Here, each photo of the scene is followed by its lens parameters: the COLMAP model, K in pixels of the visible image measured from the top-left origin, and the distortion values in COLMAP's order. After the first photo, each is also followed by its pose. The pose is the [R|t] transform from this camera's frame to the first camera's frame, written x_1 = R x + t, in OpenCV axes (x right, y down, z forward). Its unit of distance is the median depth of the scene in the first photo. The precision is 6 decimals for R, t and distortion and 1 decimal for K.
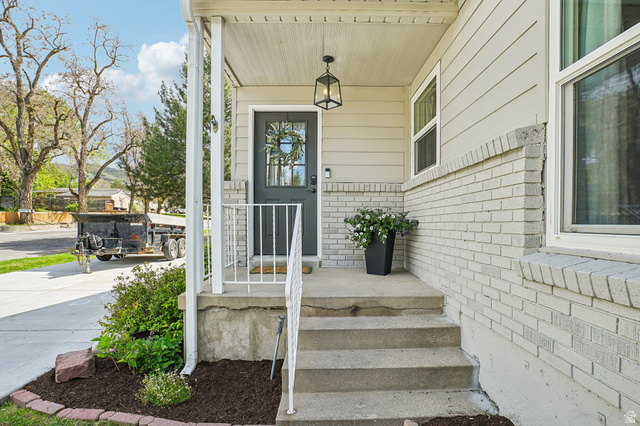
lens RADIAL K [[307.7, 0, 323.8], [0, 307.7, 227.4], [0, 0, 1]] dist [-0.012914, 0.000487]
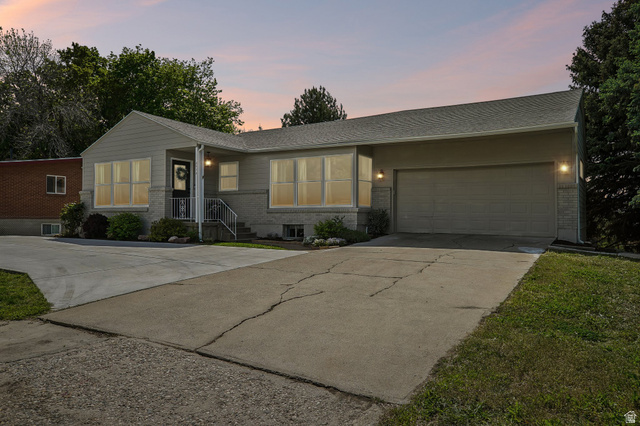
lens RADIAL K [[486.6, 0, 318.9], [0, 486.6, 214.0], [0, 0, 1]] dist [-0.004027, -0.000545]
pose [[0.540545, 0.006940, 0.841286, -4.560242], [0.011913, 0.999803, -0.015902, 0.224653], [-0.841231, 0.018618, 0.540356, -3.375424]]
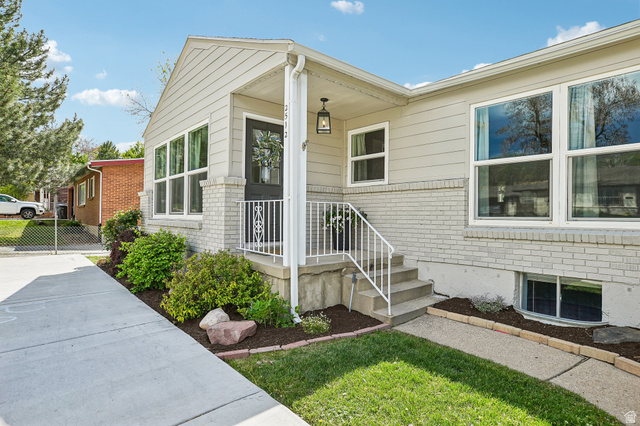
lens RADIAL K [[350.9, 0, 322.0], [0, 350.9, 213.5], [0, 0, 1]] dist [-0.007720, -0.000272]
pose [[0.753787, 0.008829, 0.657060, -1.343774], [0.002711, 0.999859, -0.016546, 0.006297], [-0.657113, 0.014254, 0.753657, -0.271091]]
